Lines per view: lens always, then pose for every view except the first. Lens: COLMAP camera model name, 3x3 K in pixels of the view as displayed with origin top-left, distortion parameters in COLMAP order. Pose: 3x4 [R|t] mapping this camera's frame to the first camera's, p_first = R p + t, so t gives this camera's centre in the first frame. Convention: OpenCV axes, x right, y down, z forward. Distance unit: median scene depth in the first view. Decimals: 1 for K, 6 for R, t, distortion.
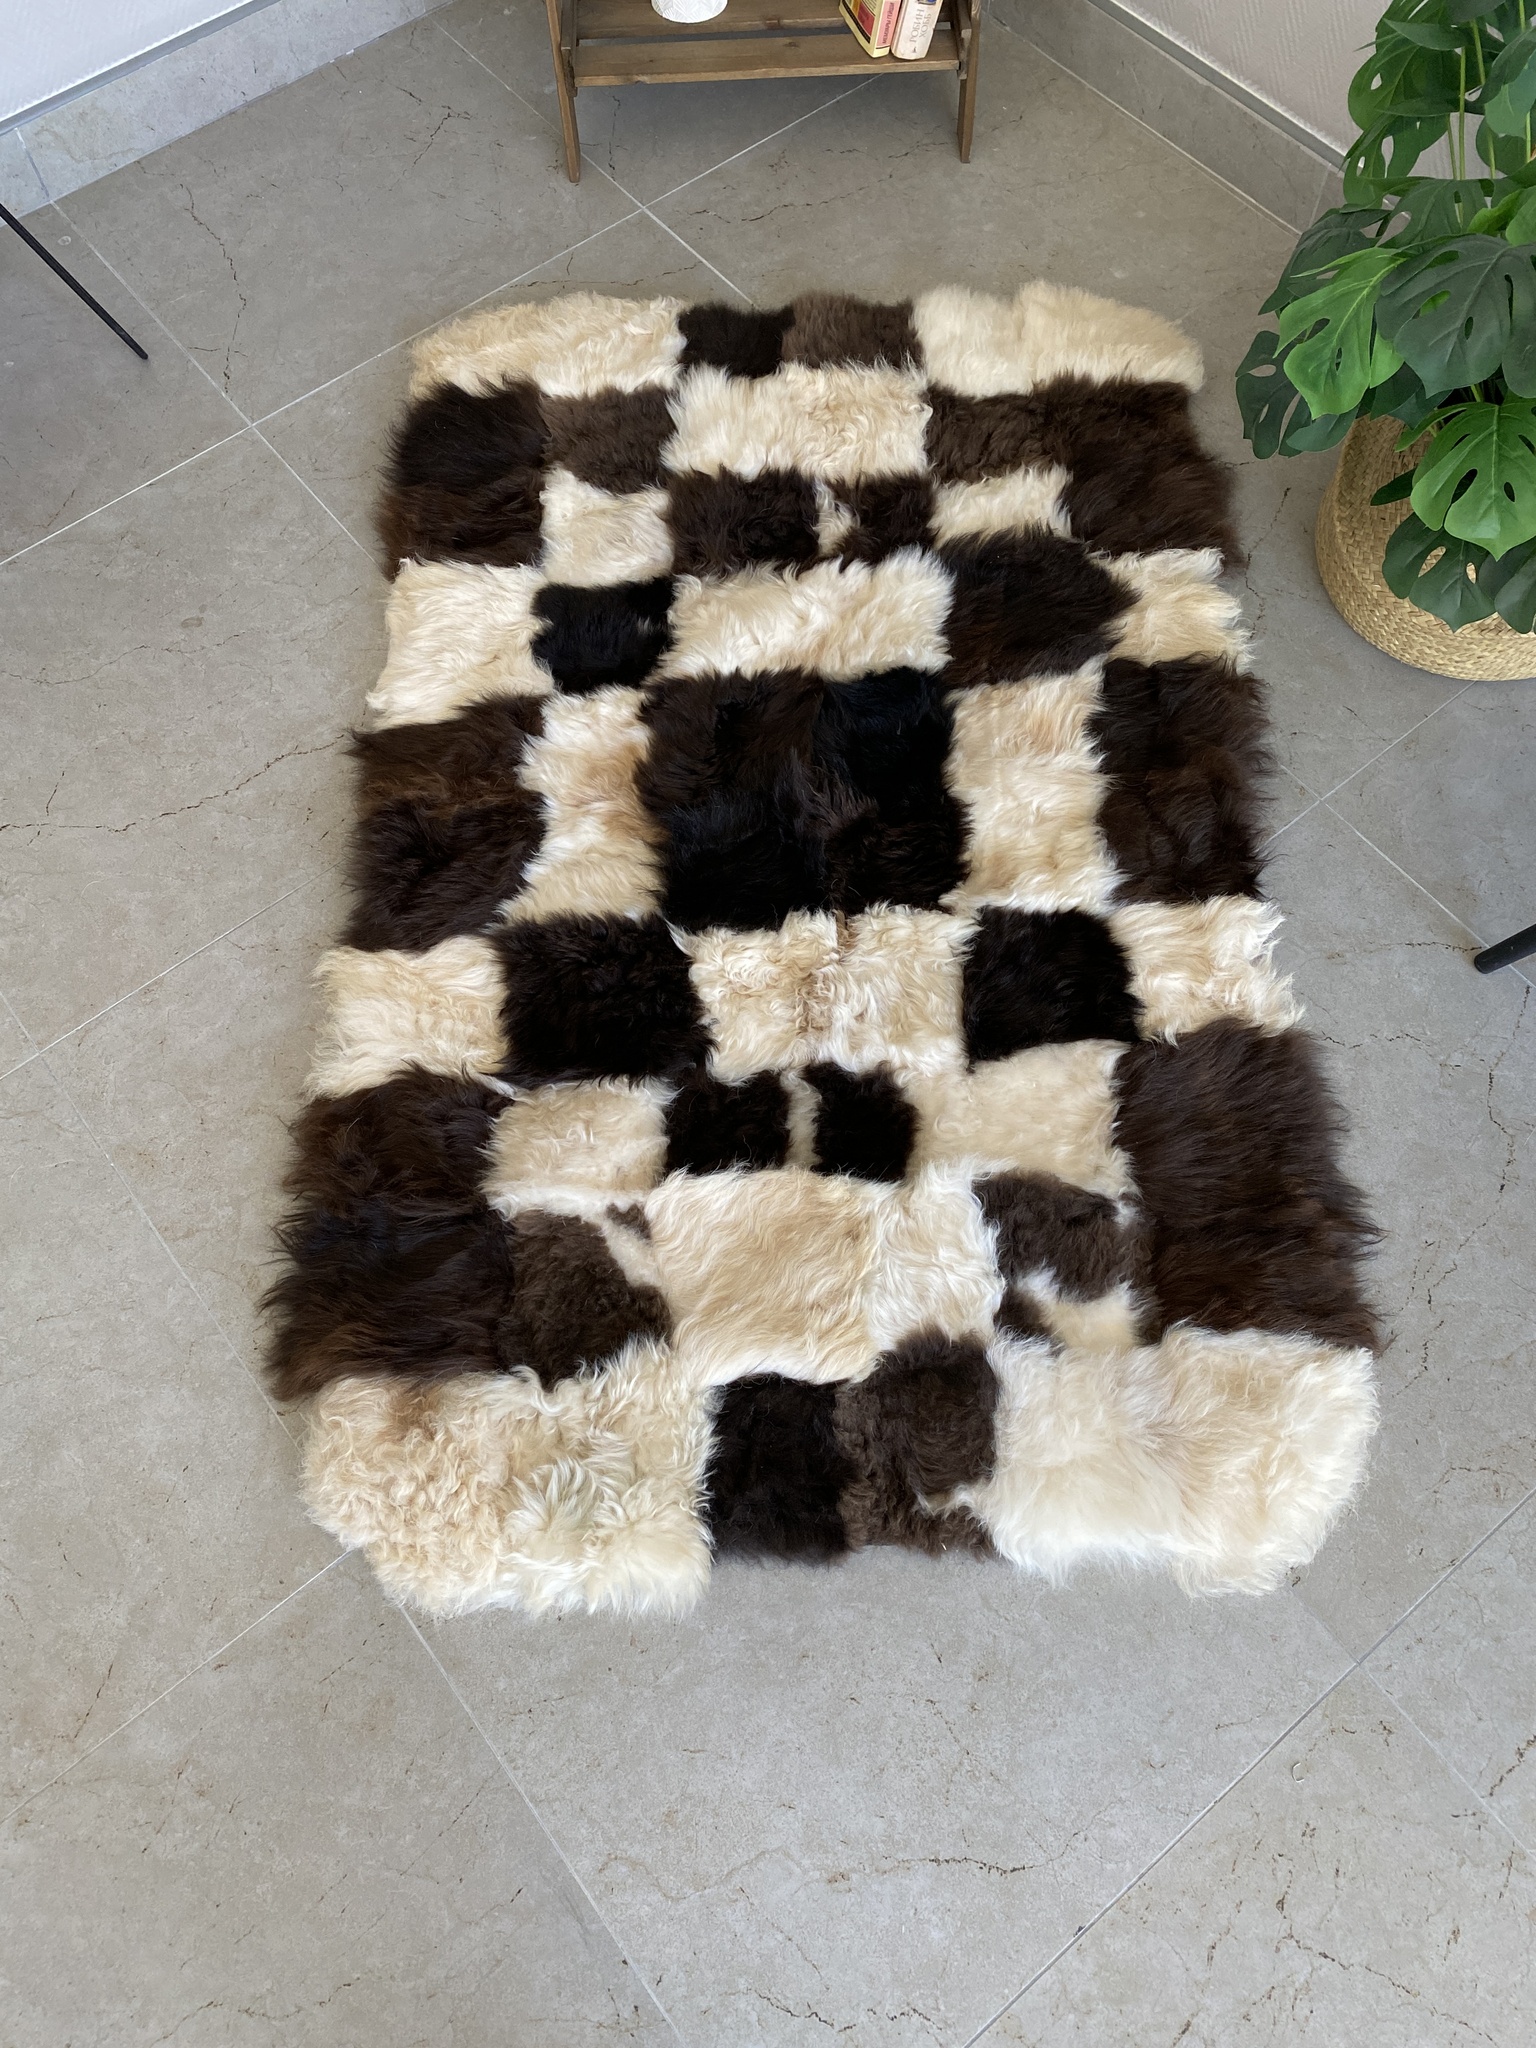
lens RADIAL K [[1538.9, 0, 769.3], [0, 1538.9, 1029.4], [0, 0, 1]] dist [0.044534, -0.050333]
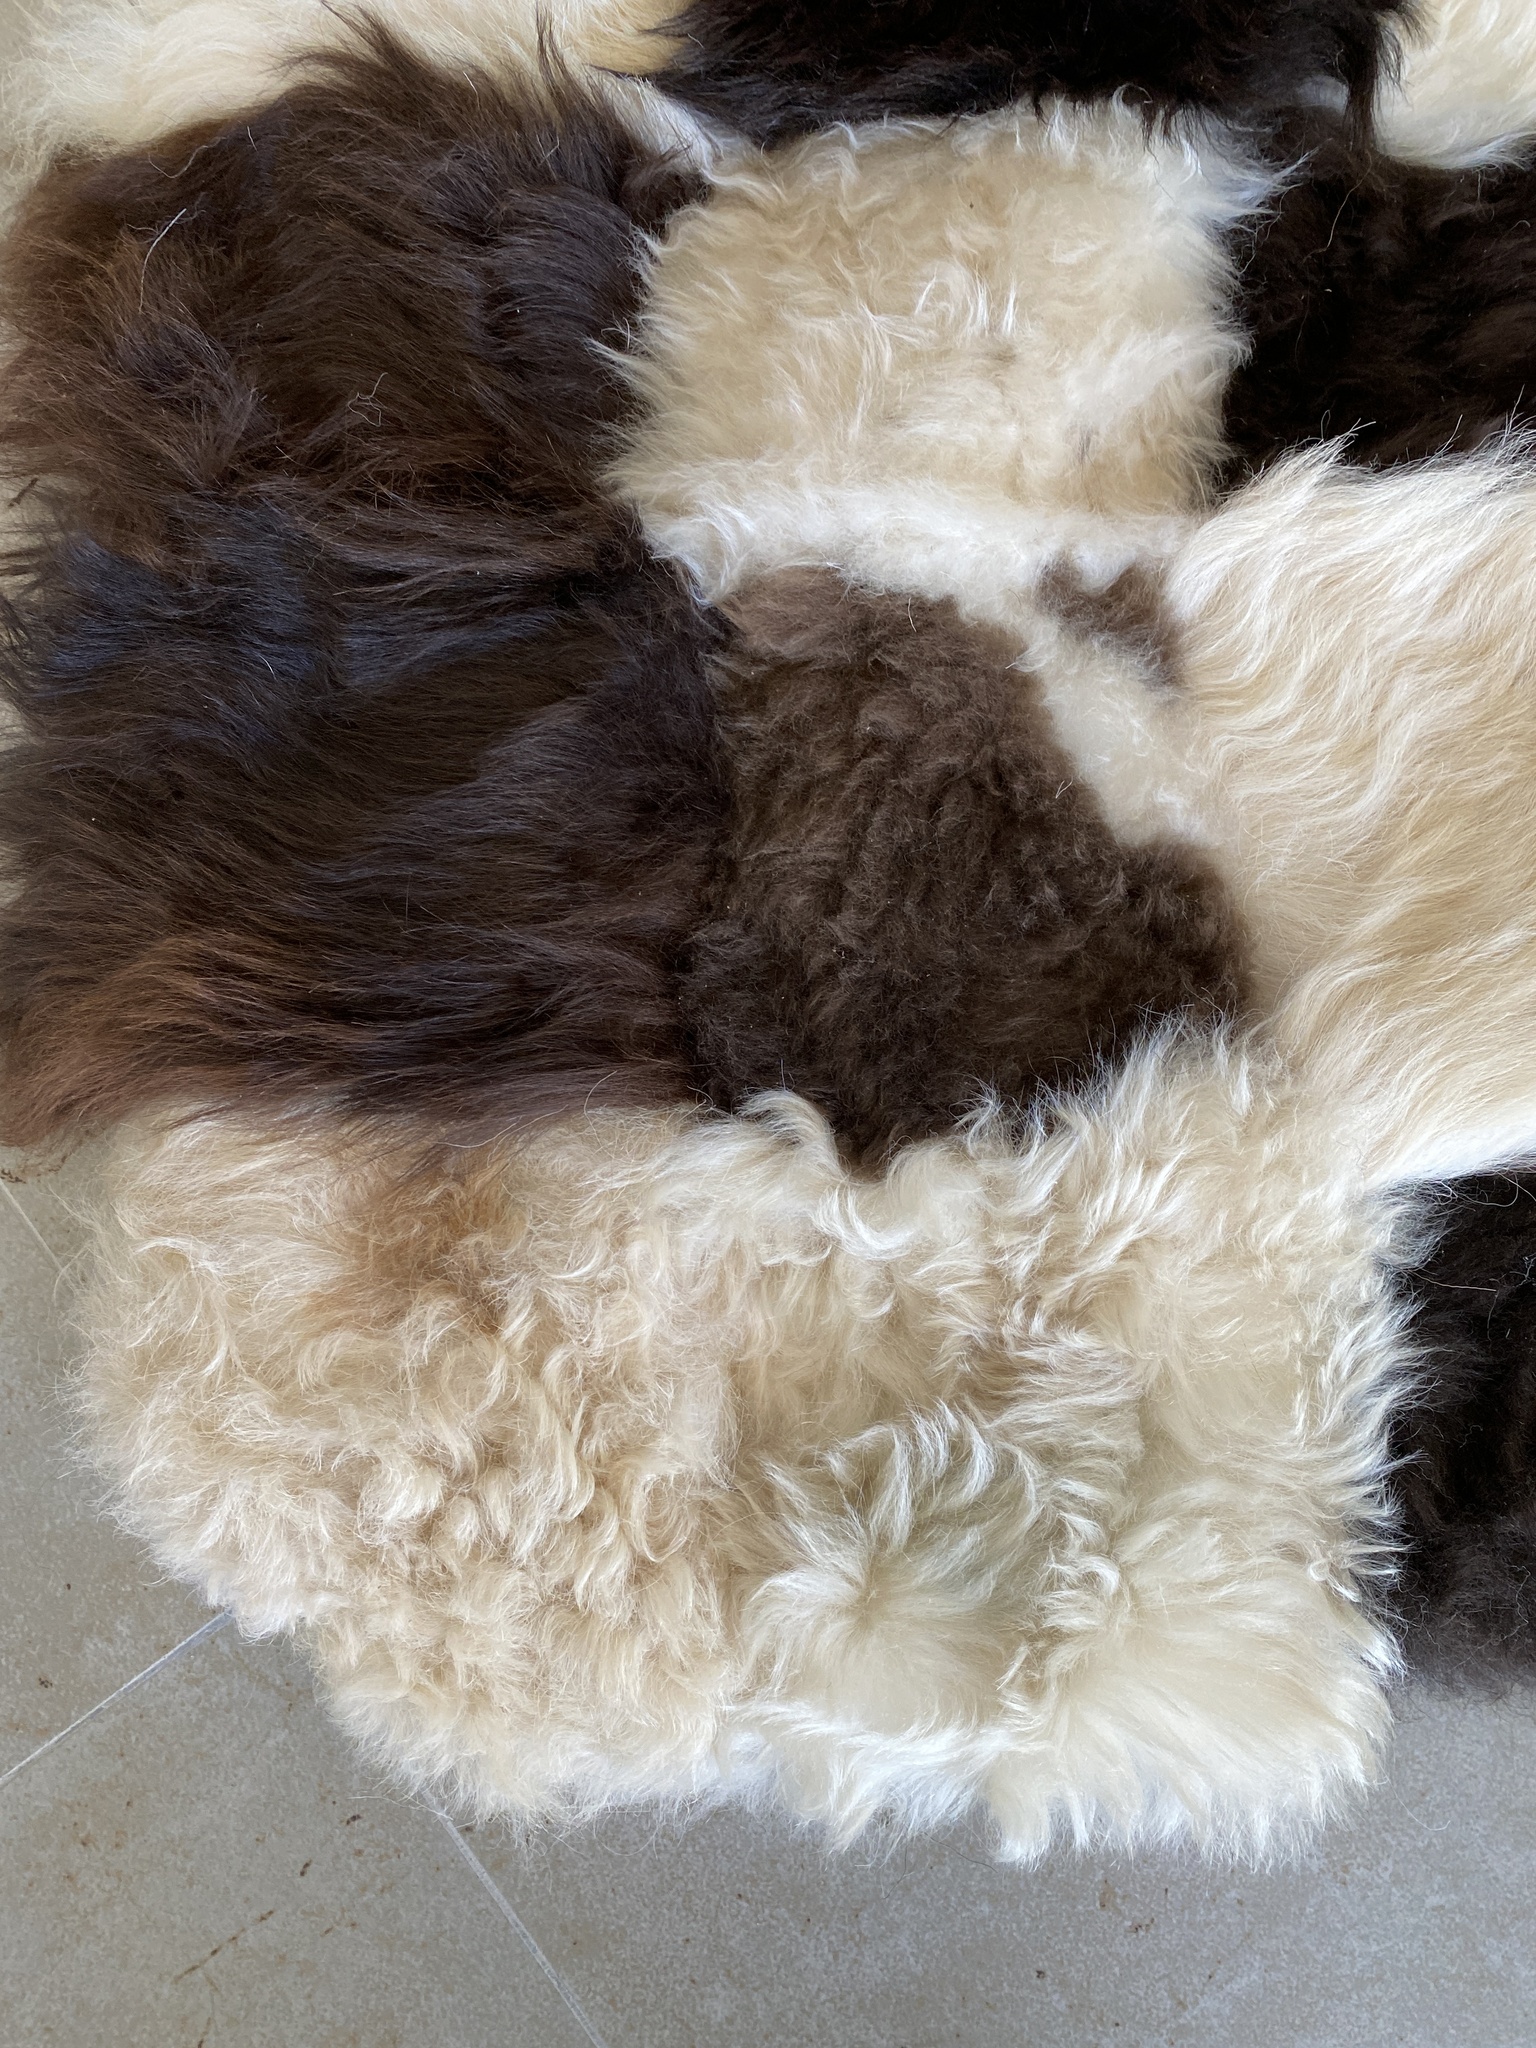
lens RADIAL K [[1538.9, 0, 768.7], [0, 1538.9, 1027.1], [0, 0, 1]] dist [0.044534, -0.050333]
pose [[0.998793, 0.038423, 0.030592, -0.159991], [-0.046839, 0.932544, 0.358005, 0.090886], [-0.014773, -0.359006, 0.933218, 0.673534]]
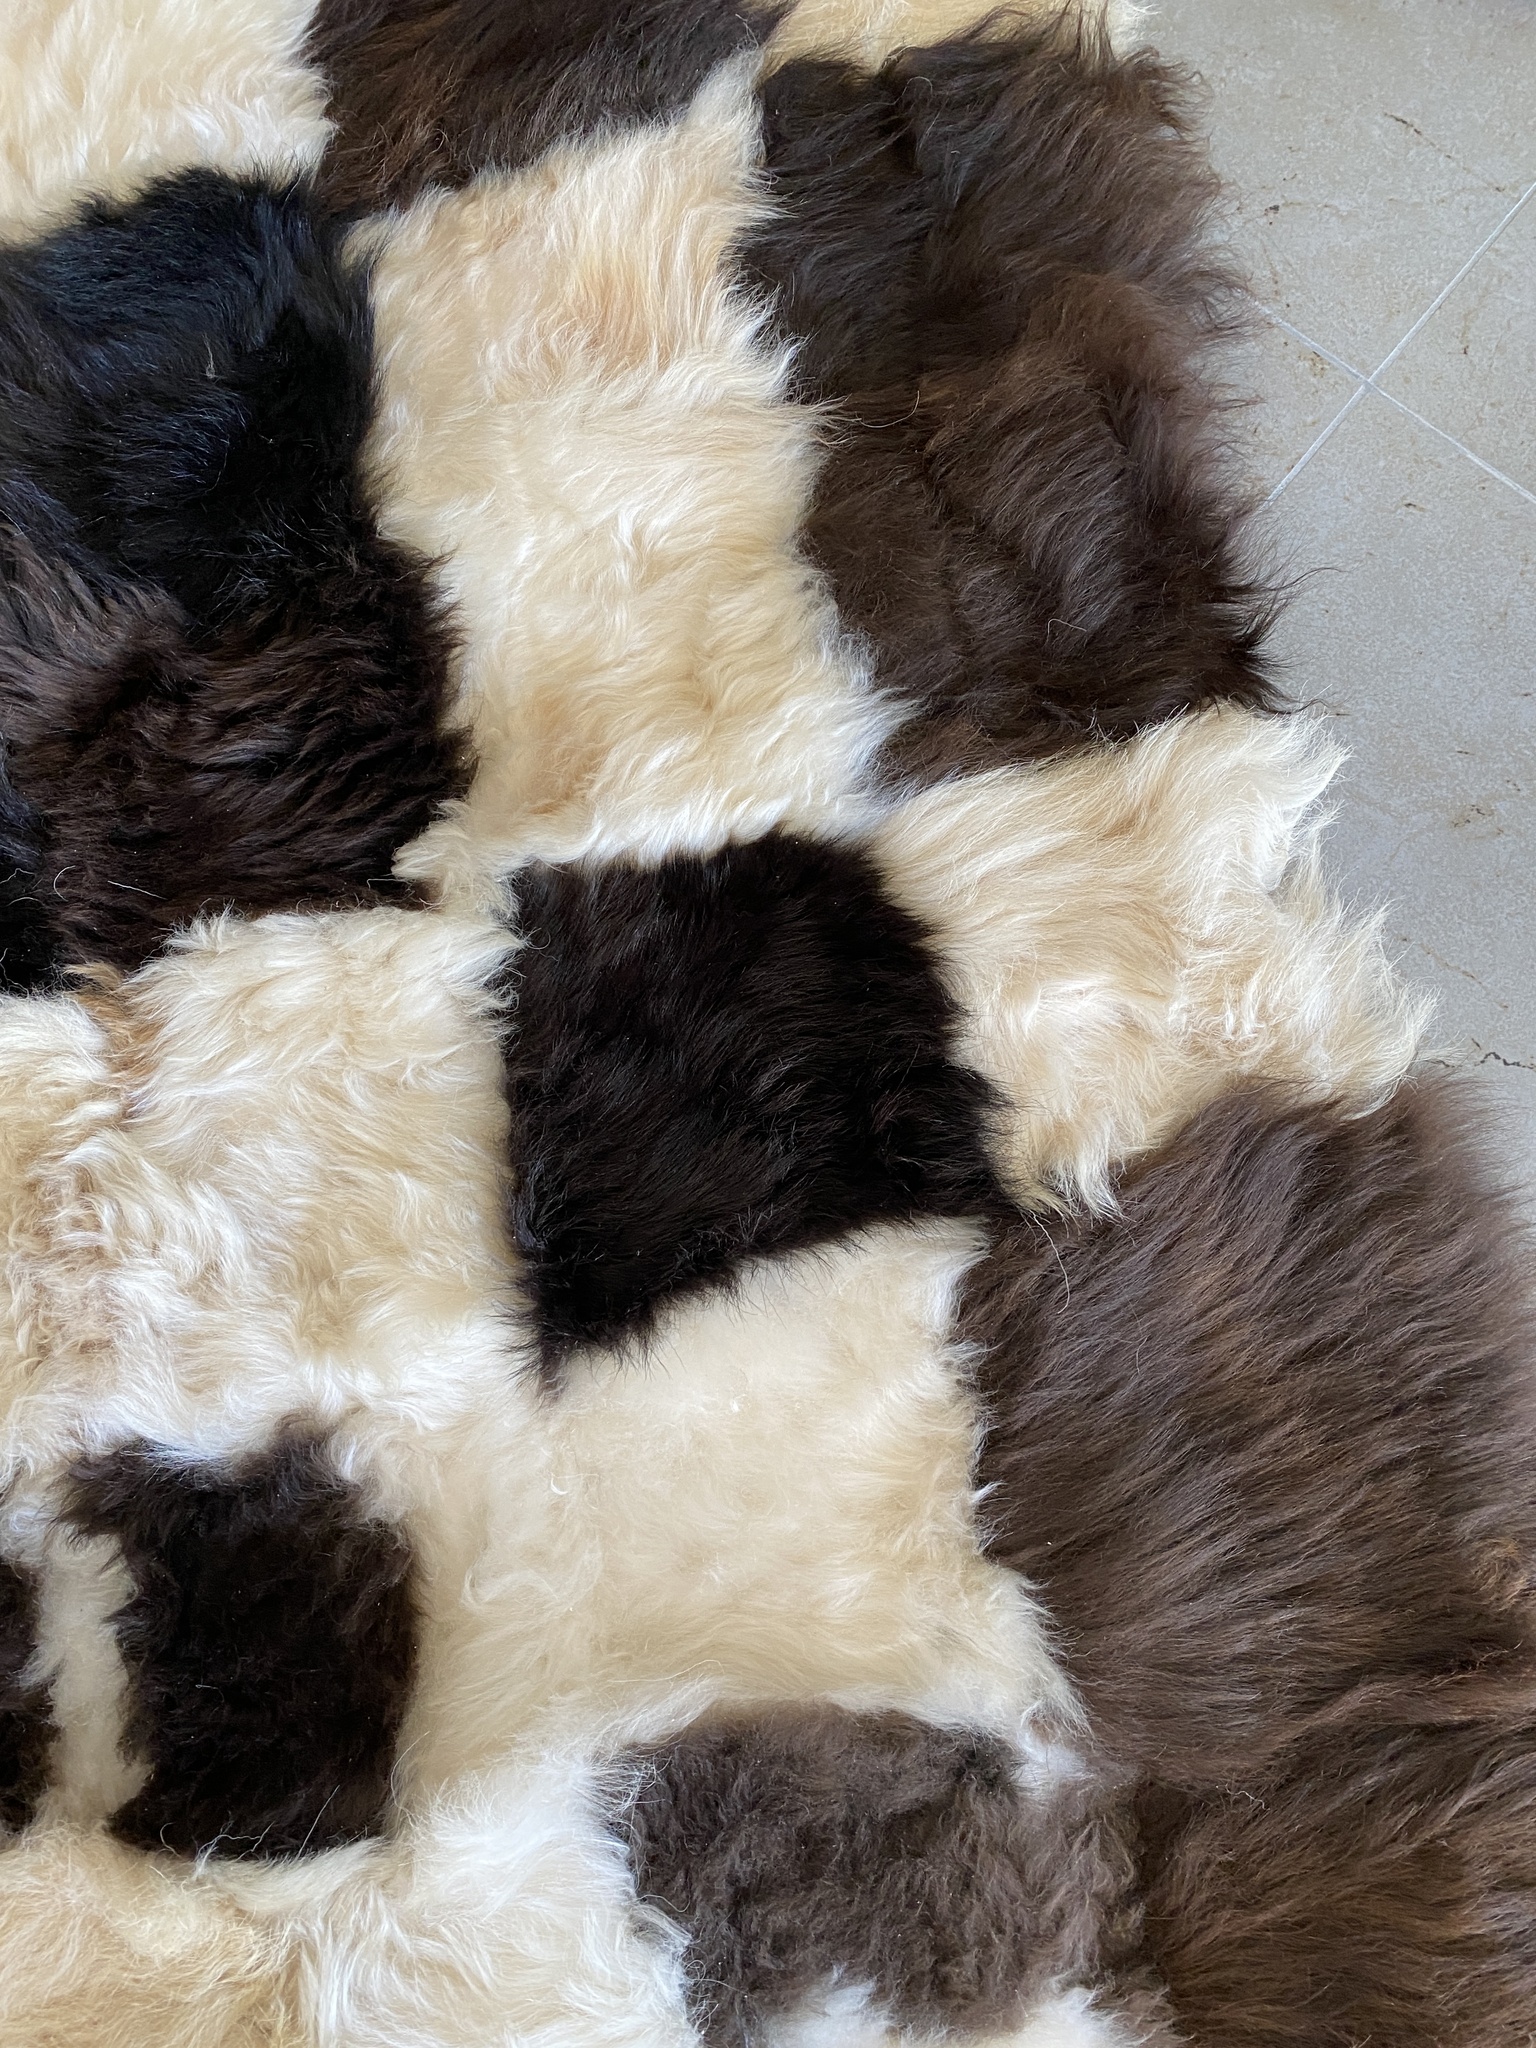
lens RADIAL K [[1538.9, 0, 787.3], [0, 1538.9, 1025.6], [0, 0, 1]] dist [0.044534, -0.050333]
pose [[0.977516, -0.195282, 0.079540, 0.172281], [0.172804, 0.958079, 0.228525, -0.121032], [-0.120833, -0.209642, 0.970283, 0.682346]]
